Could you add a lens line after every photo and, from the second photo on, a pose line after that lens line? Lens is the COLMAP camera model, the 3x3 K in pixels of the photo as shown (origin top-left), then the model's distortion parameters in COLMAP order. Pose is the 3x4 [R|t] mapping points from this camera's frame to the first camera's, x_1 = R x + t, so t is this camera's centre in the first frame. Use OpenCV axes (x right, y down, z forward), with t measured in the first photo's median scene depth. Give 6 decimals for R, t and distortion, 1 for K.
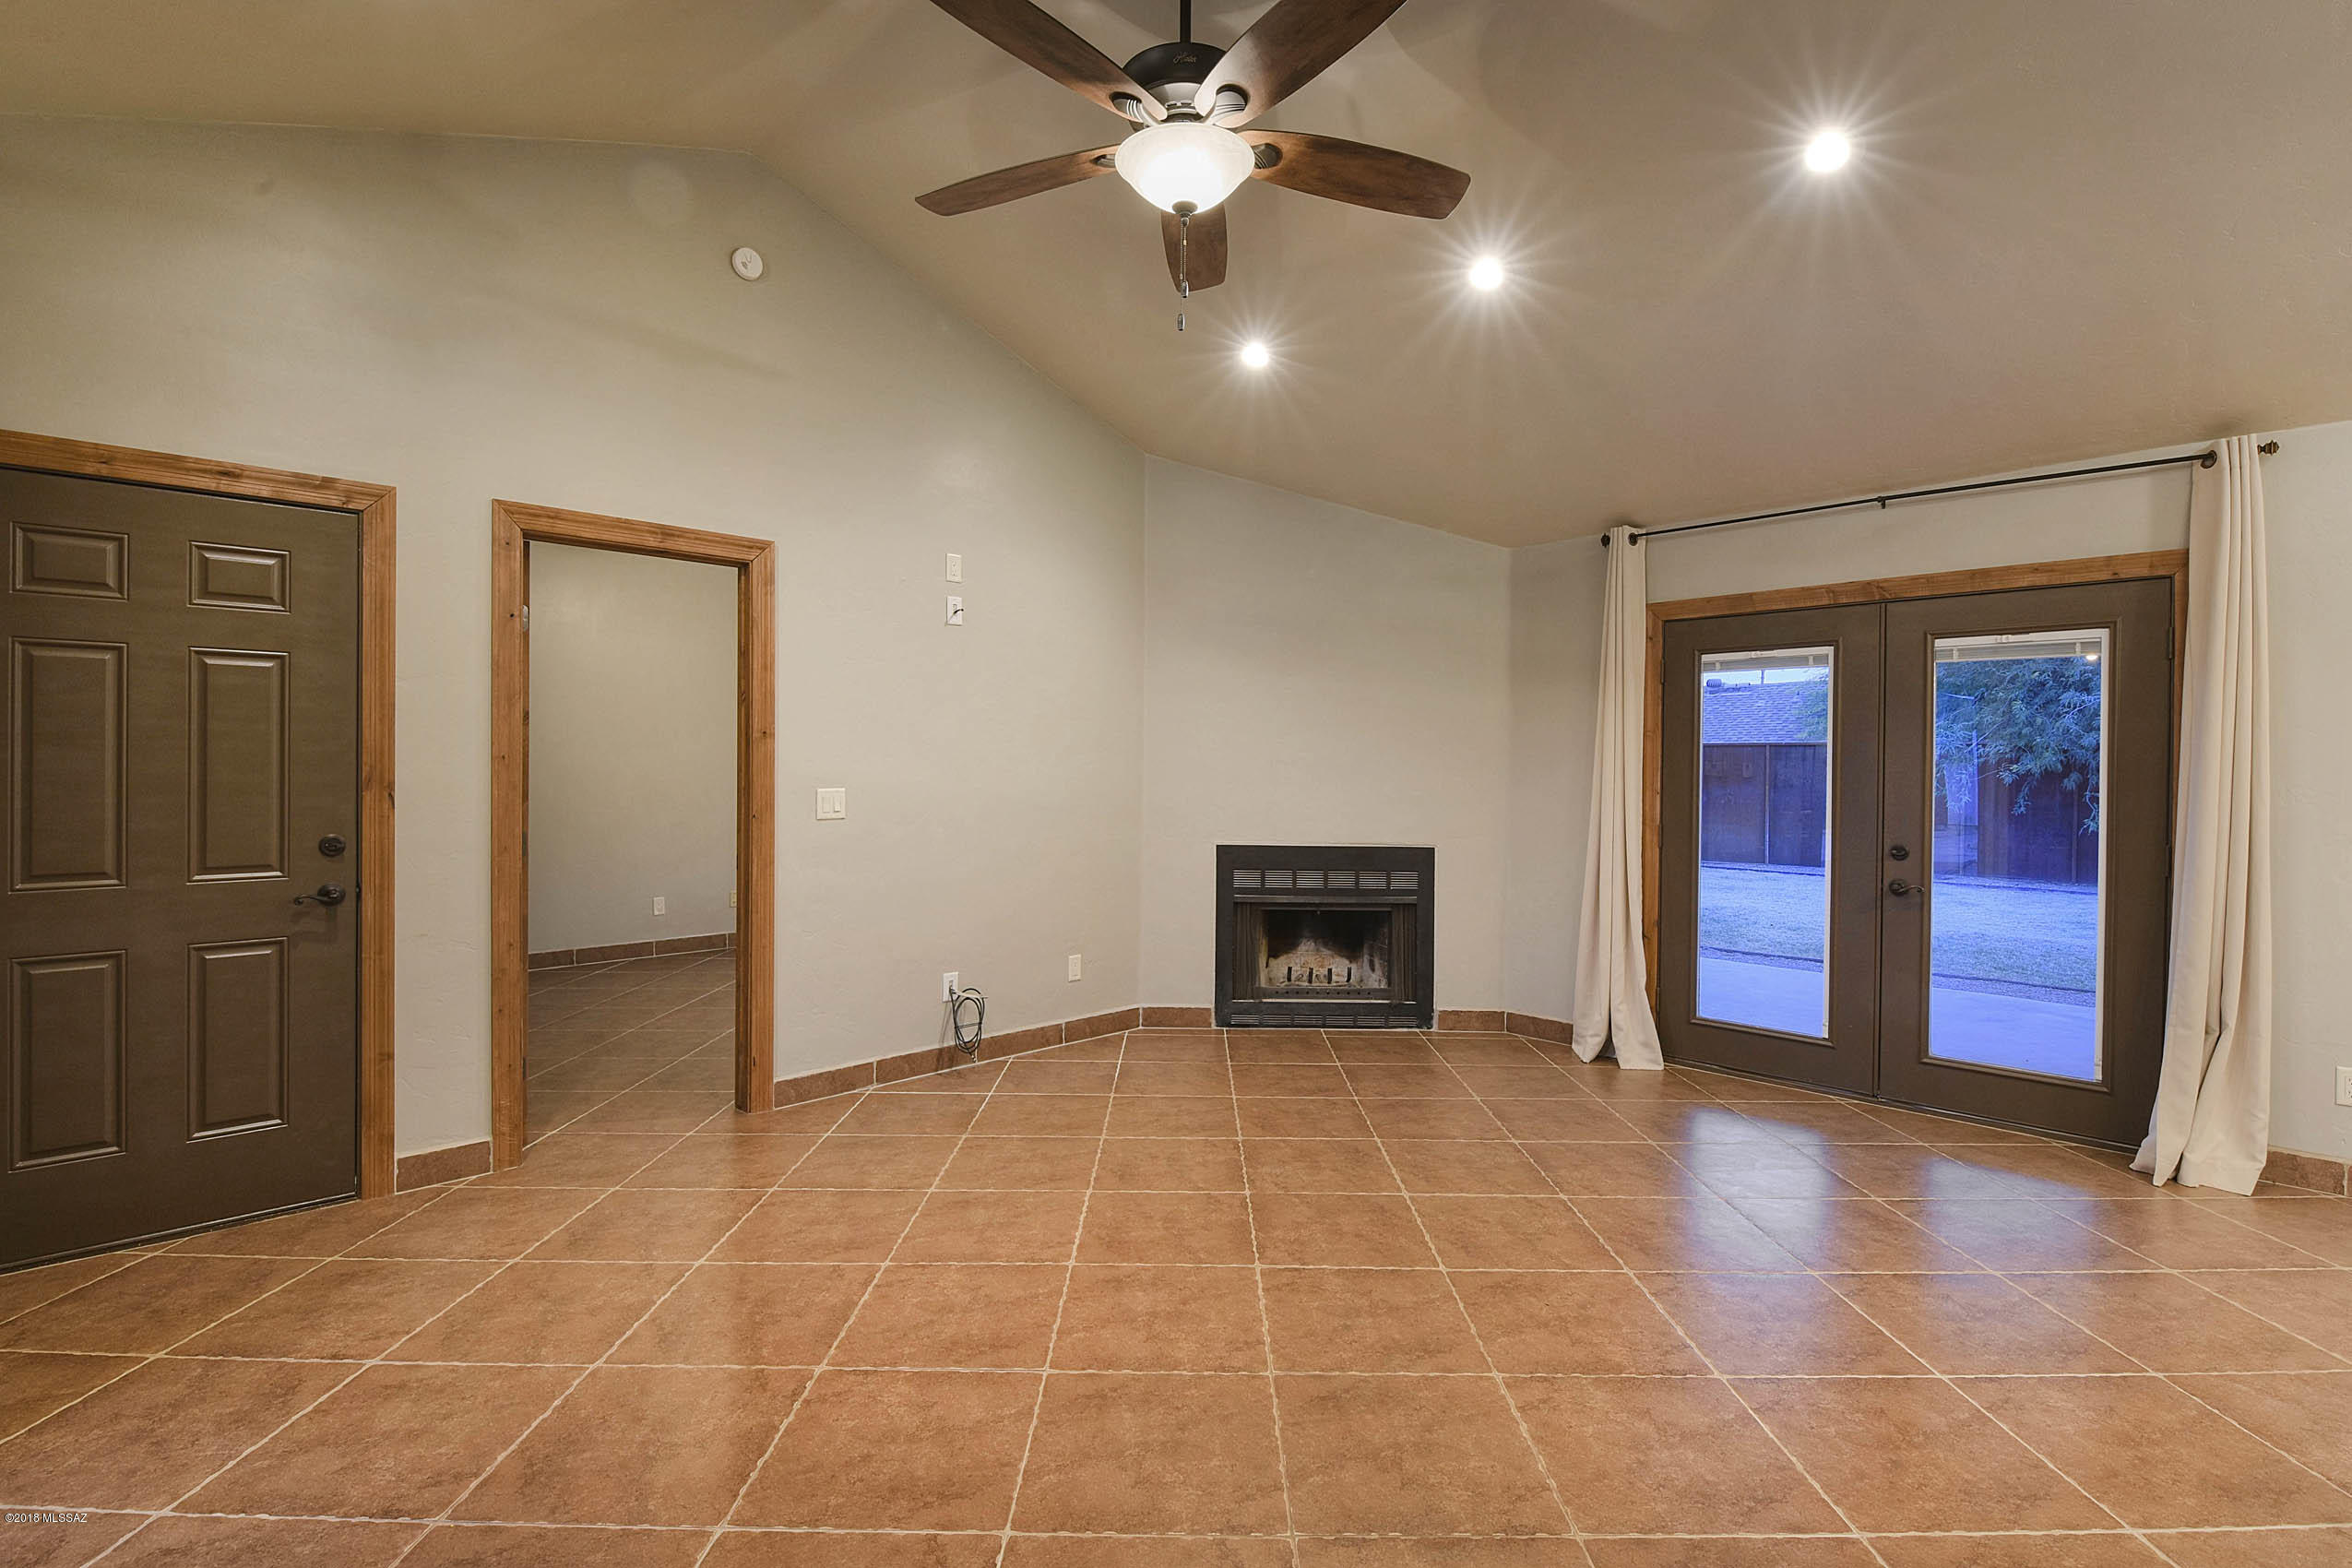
lens RADIAL K [[1062.0, 0, 1223.5], [0, 1062.0, 775.9], [0, 0, 1]] dist [-0.006207, -0.000513]
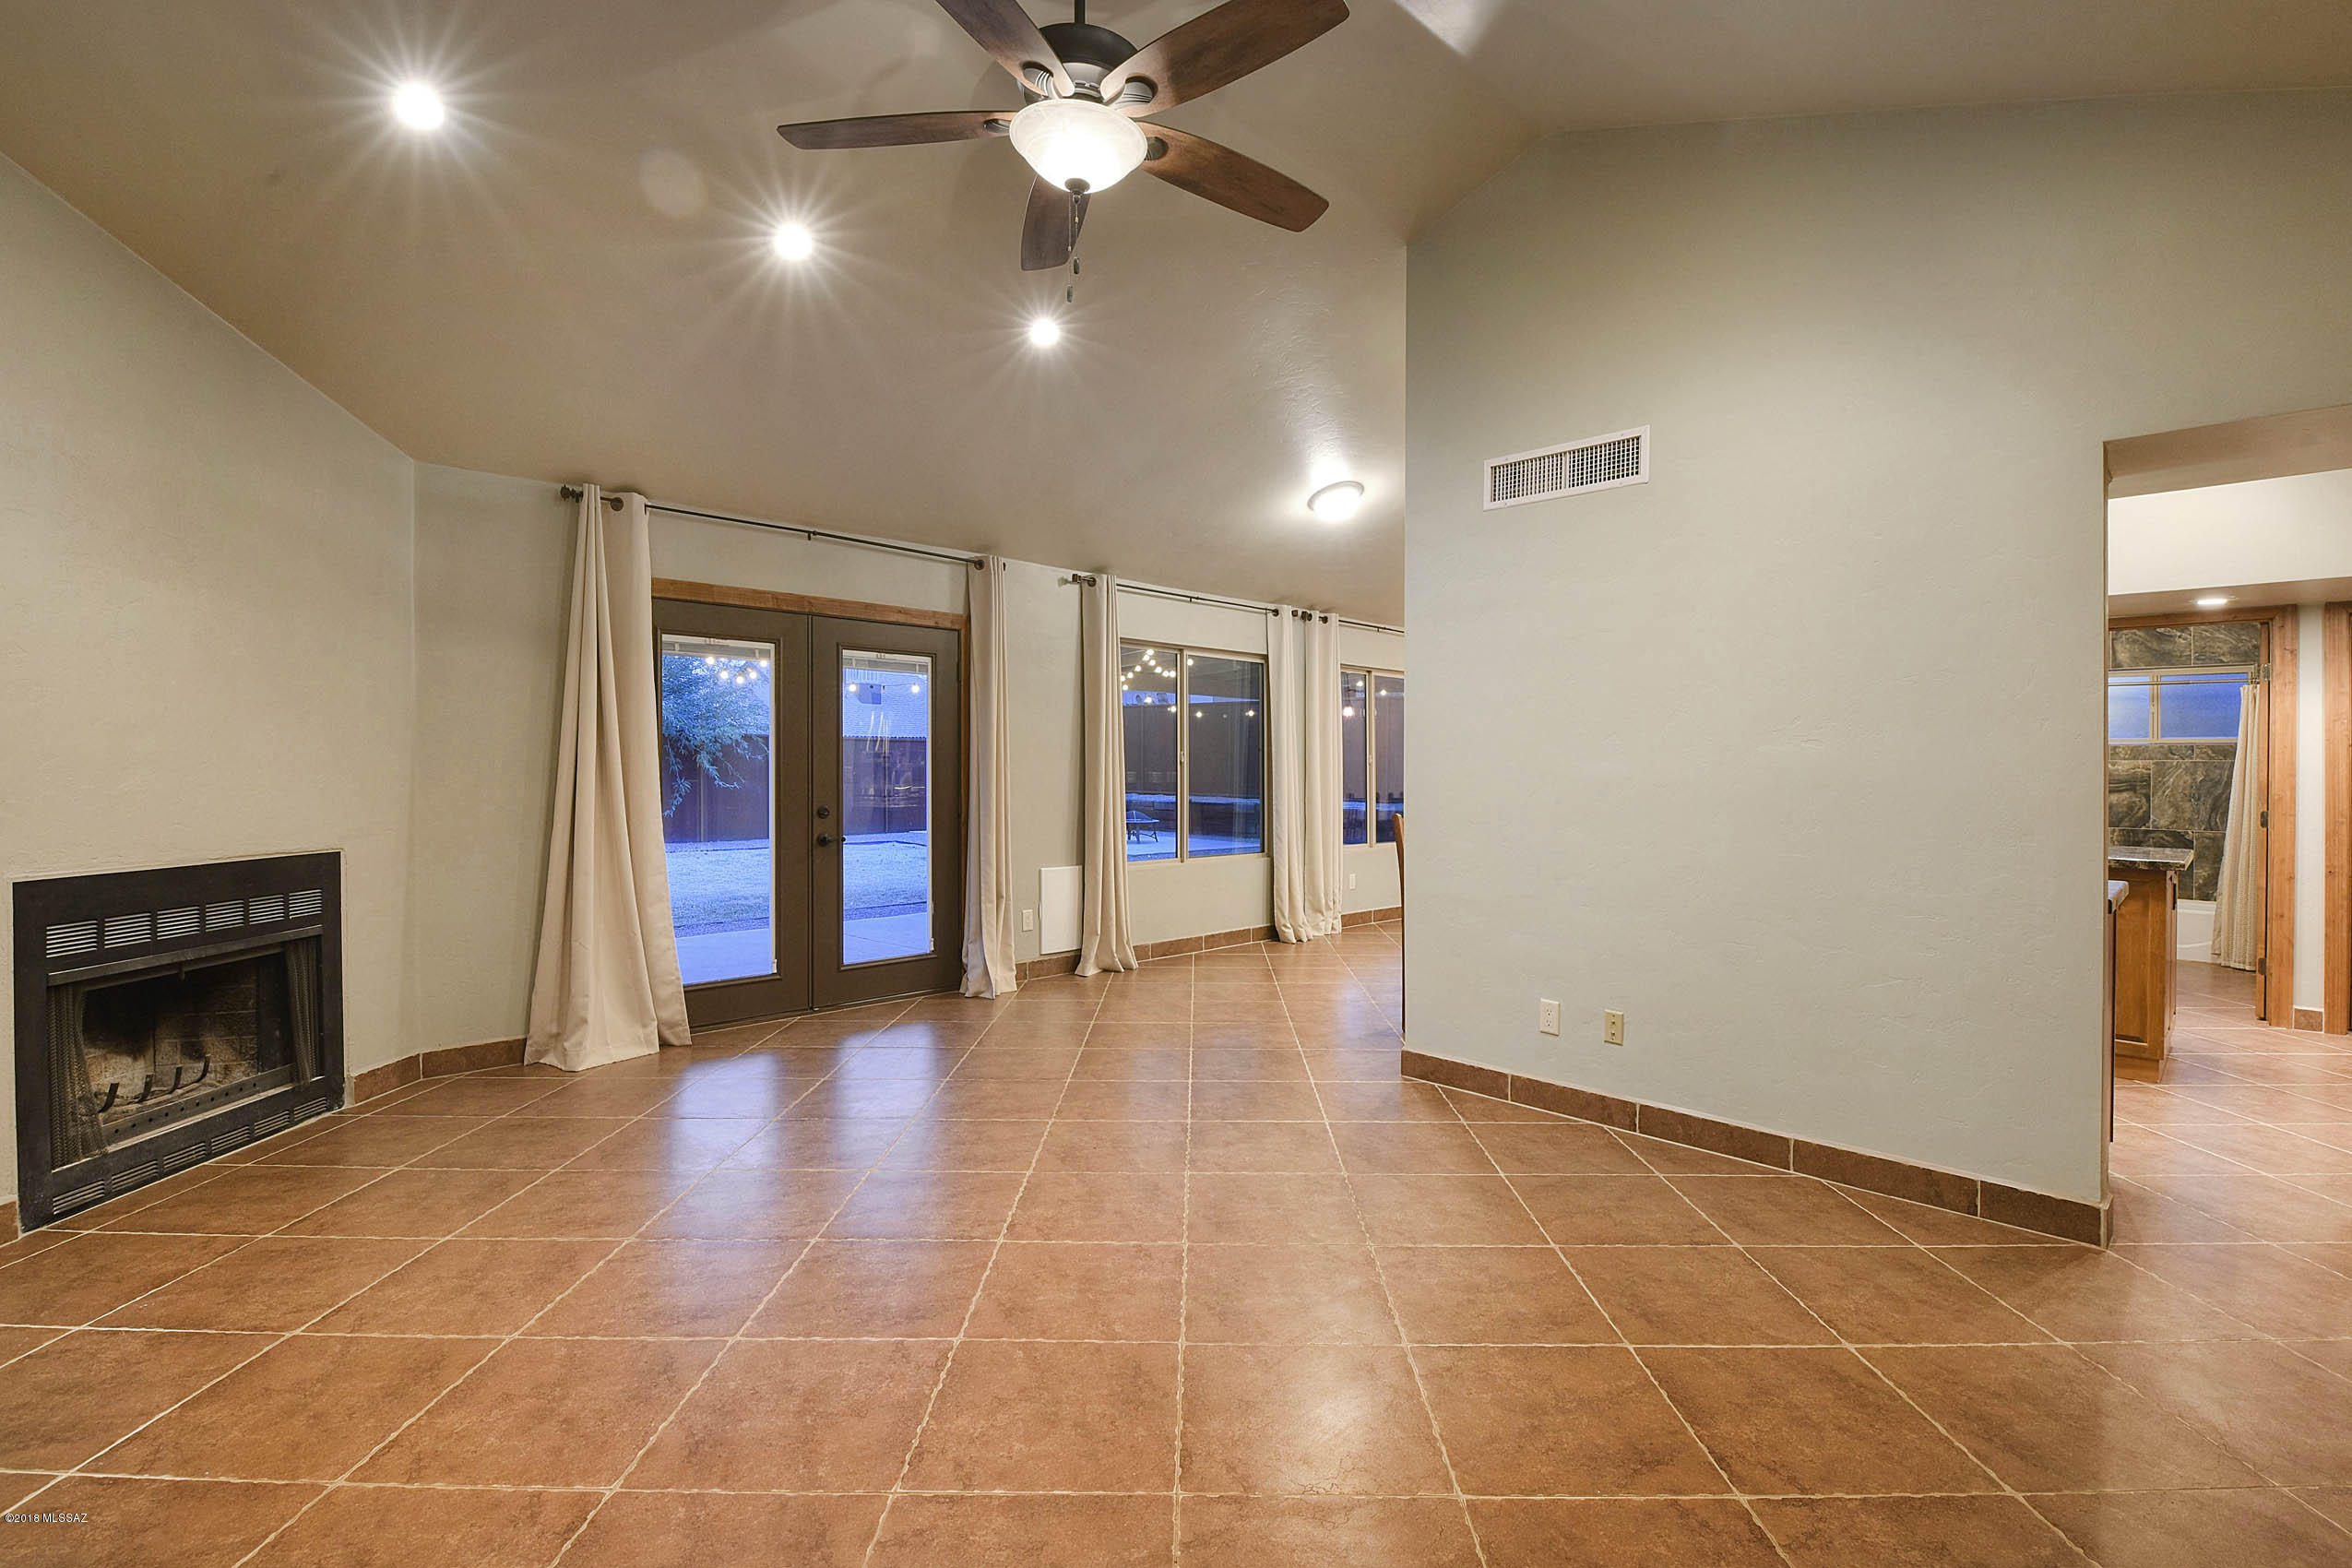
lens RADIAL K [[1072.8, 0, 1183.9], [0, 1072.8, 747.1], [0, 0, 1]] dist [-0.010465, -0.000609]
pose [[0.021703, 0.008522, 0.999728, -0.603156], [0.001028, 0.999963, -0.008546, 0.004798], [-0.999764, 0.001213, 0.021694, 0.499204]]
